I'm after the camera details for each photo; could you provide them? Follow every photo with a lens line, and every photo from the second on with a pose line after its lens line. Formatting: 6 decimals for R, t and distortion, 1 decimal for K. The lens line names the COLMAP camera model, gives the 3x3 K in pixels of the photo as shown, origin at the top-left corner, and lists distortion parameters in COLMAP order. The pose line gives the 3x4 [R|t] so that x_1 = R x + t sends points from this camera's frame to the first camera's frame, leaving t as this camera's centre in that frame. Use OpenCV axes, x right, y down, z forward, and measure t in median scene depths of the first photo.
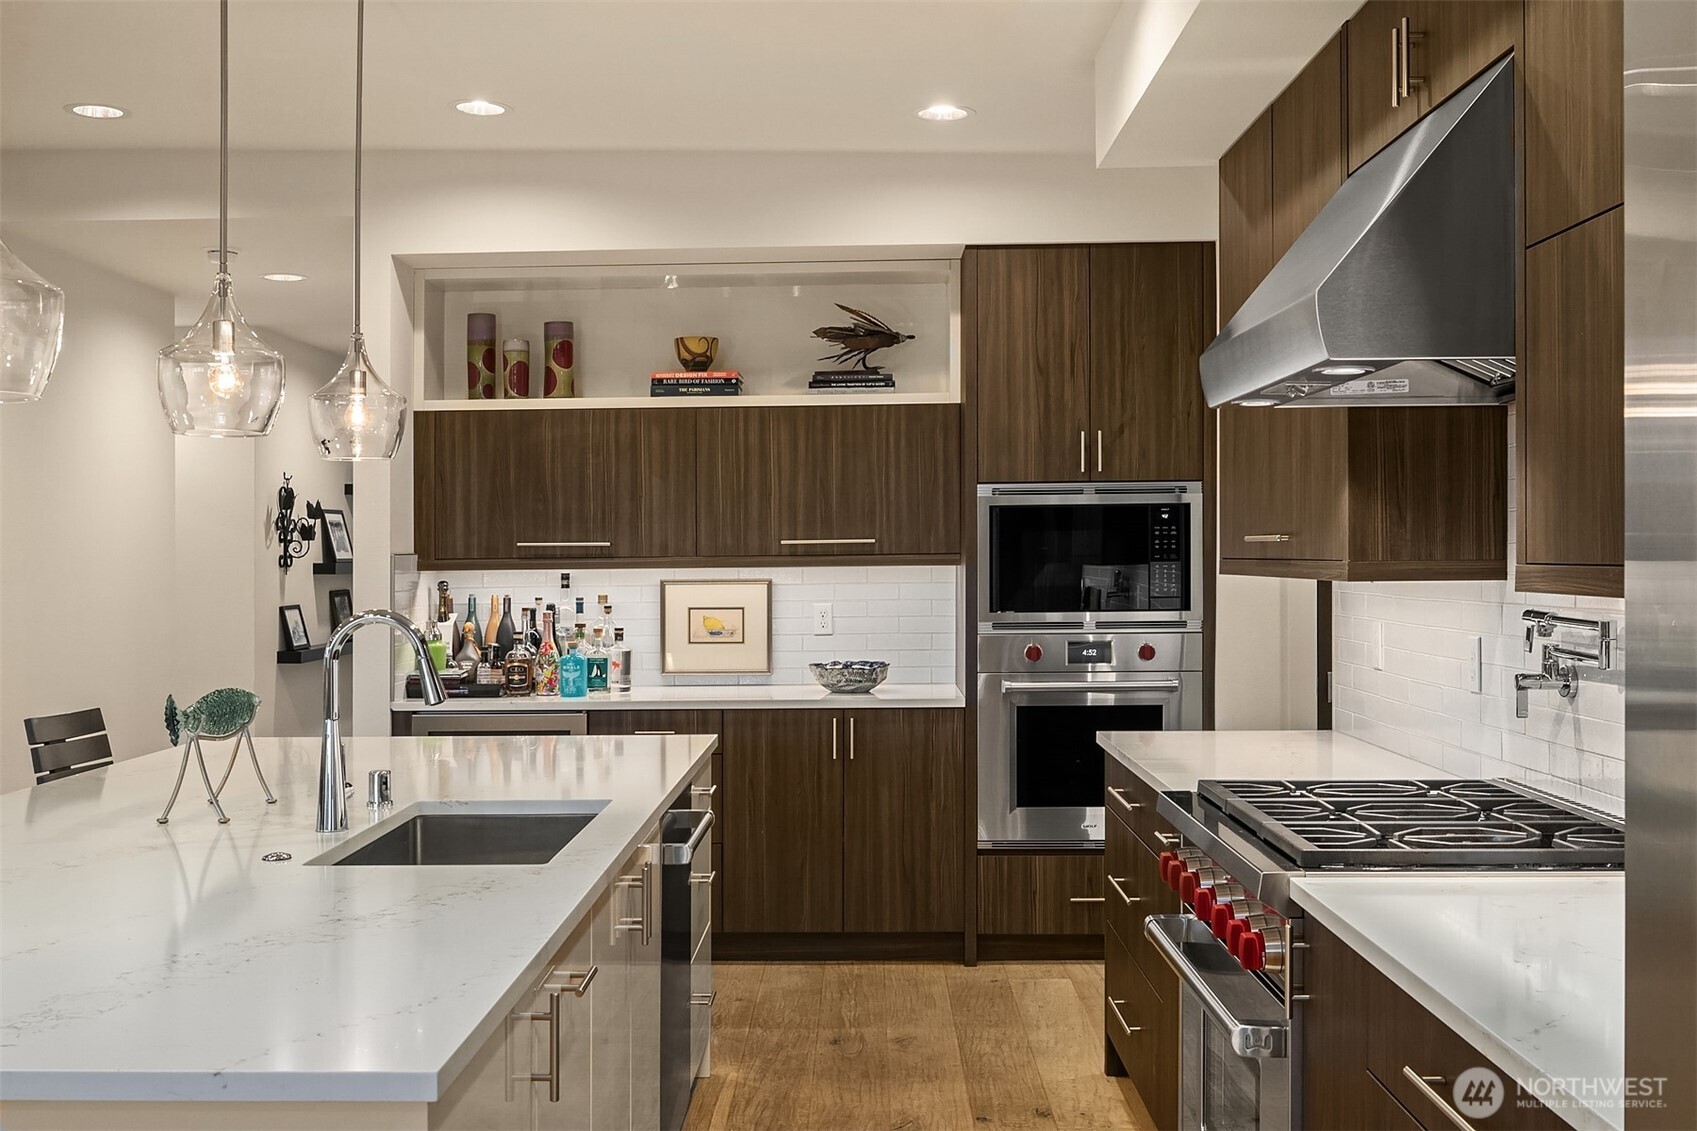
lens RADIAL K [[1828.6, 0, 837.0], [0, 1828.6, 548.7], [0, 0, 1]] dist [-0.008476, 0.000000]
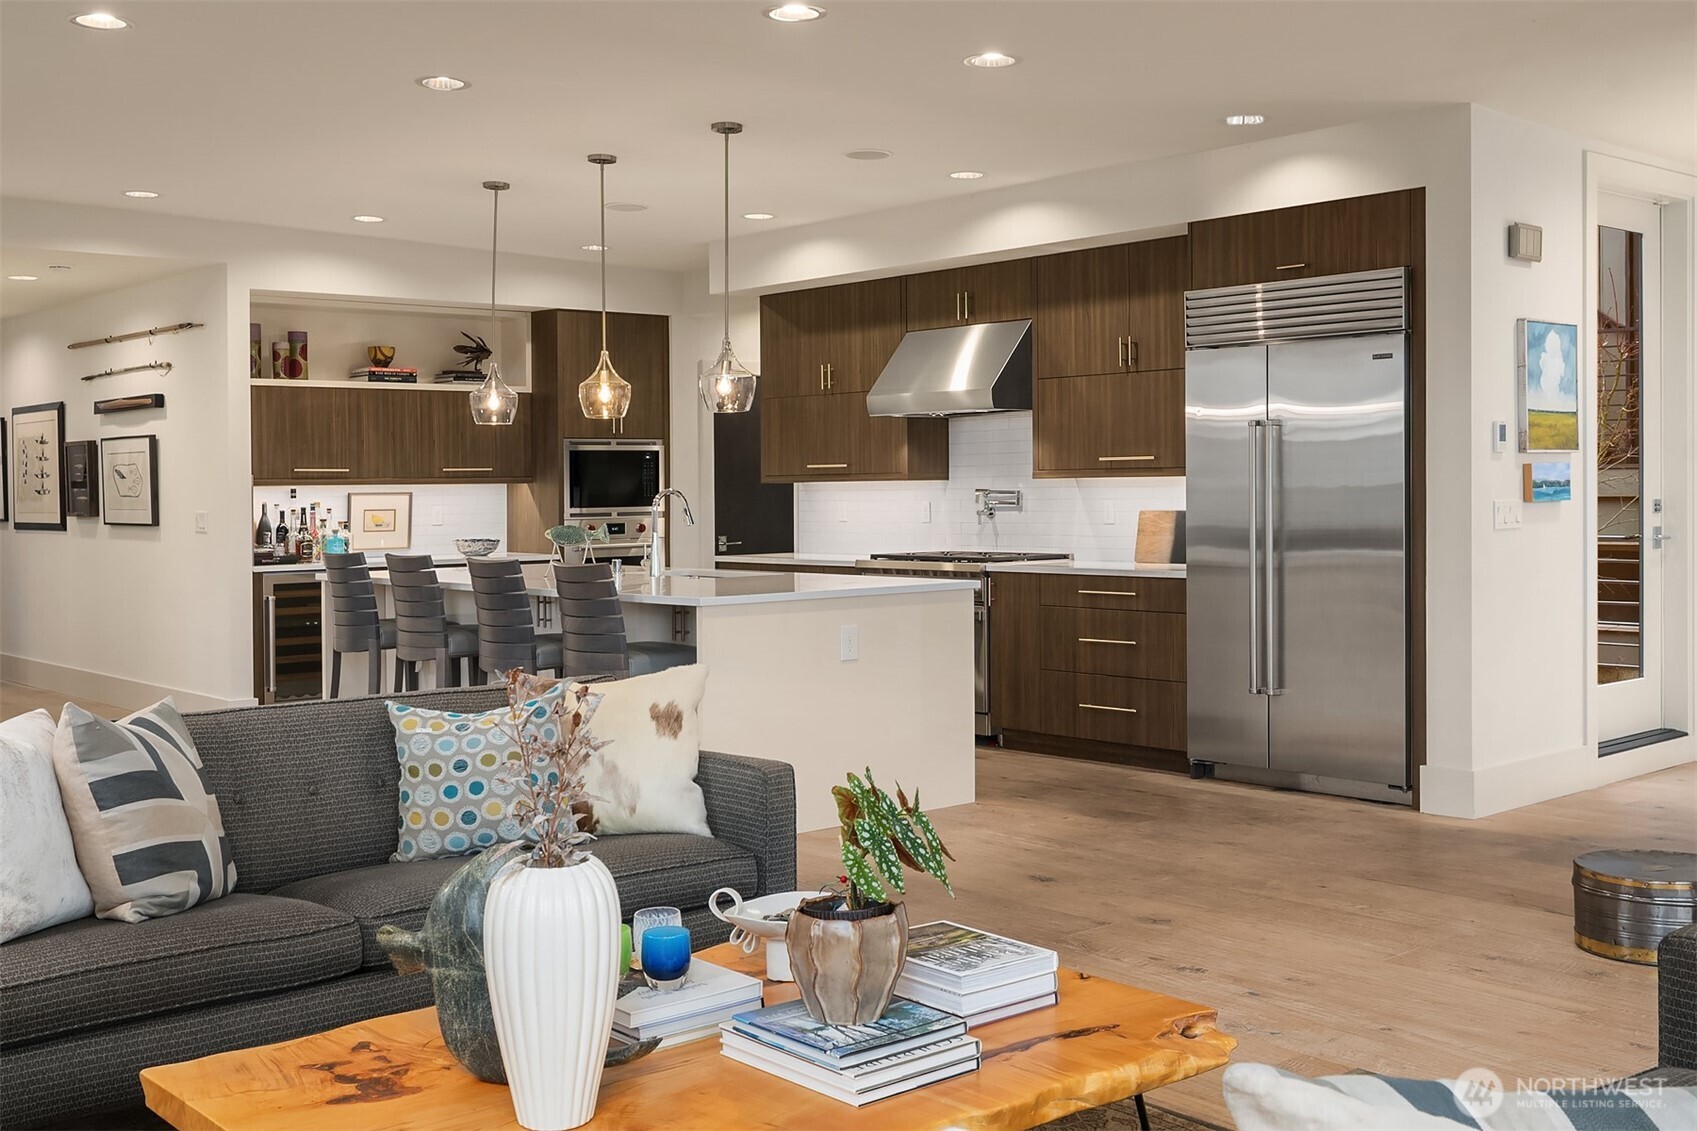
lens RADIAL K [[1828.6, 0, 843.1], [0, 1828.6, 567.3], [0, 0, 1]] dist [-0.008476, 0.000000]
pose [[0.724931, -0.029194, 0.688202, -0.935225], [0.002294, 0.999198, 0.039969, 0.020097], [-0.688817, -0.027396, 0.724417, -0.504459]]
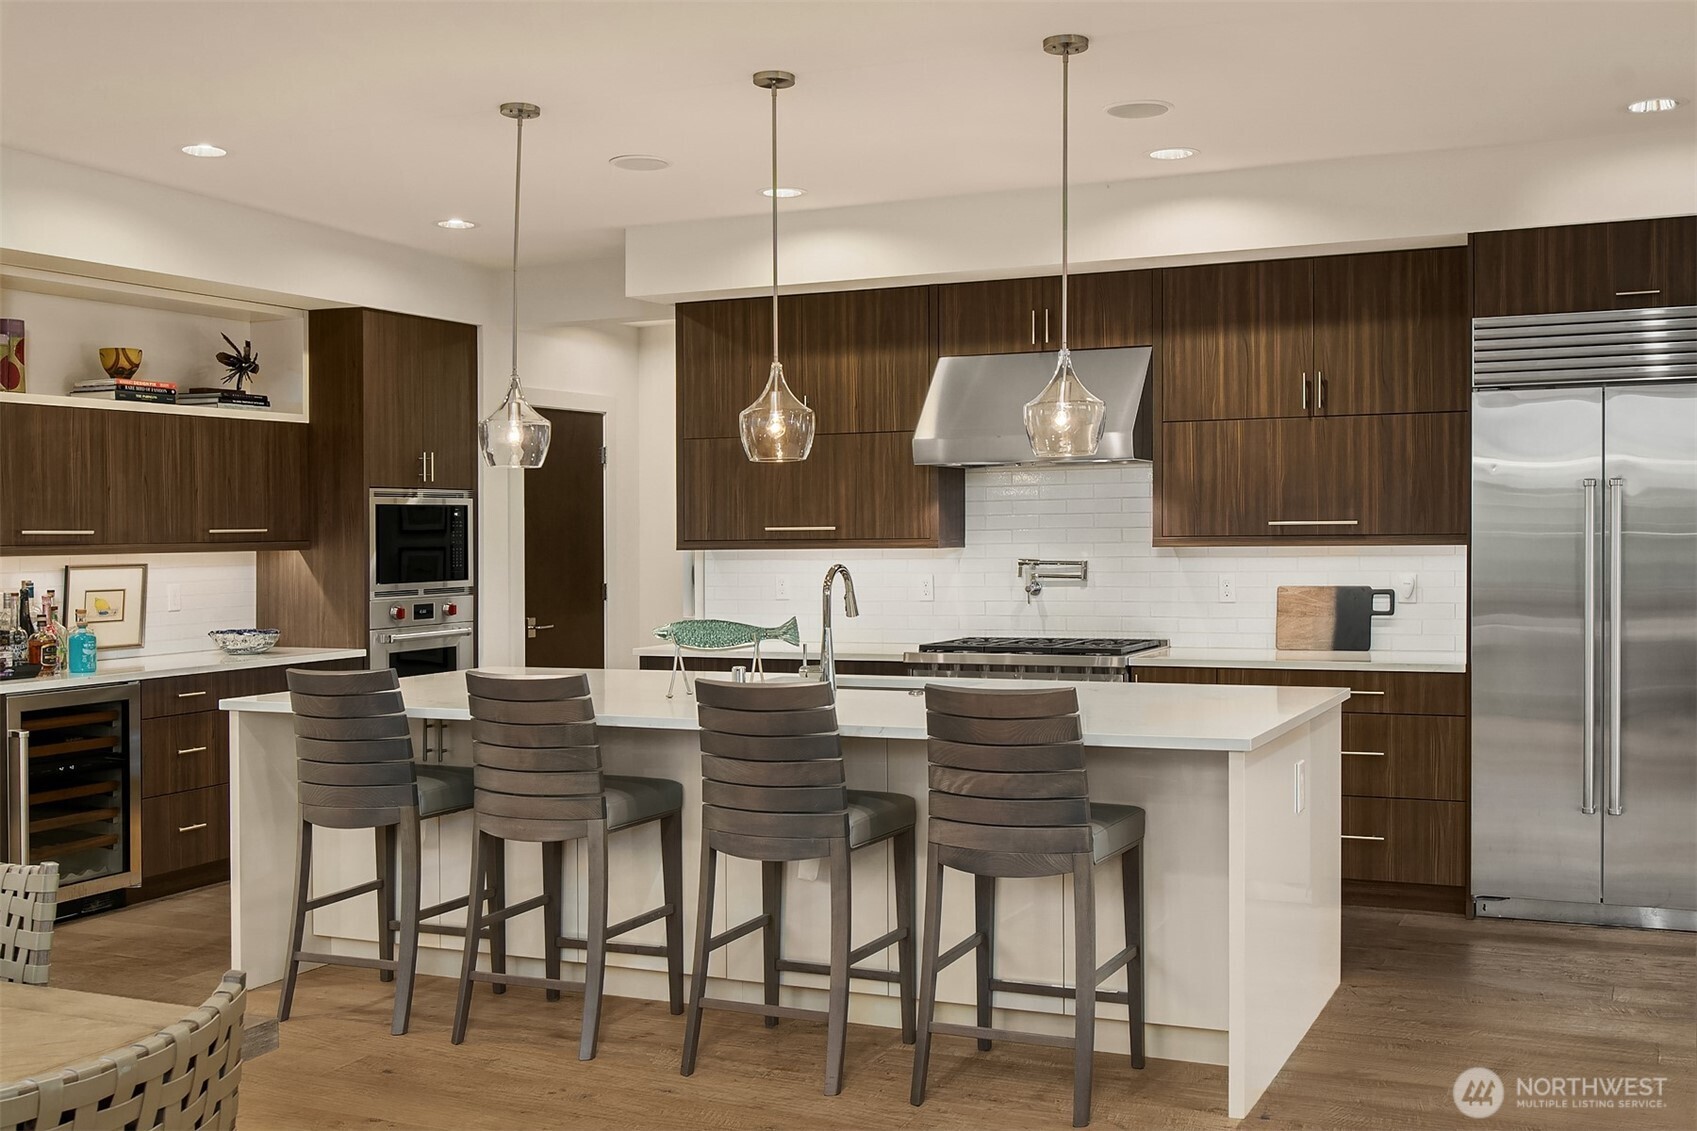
lens RADIAL K [[1828.6, 0, 844.5], [0, 1828.6, 602.8], [0, 0, 1]] dist [-0.008476, 0.000000]
pose [[0.372125, -0.030964, 0.927666, -0.967148], [0.003303, 0.999481, 0.032035, 0.006137], [-0.928177, -0.008857, 0.372034, 0.175001]]
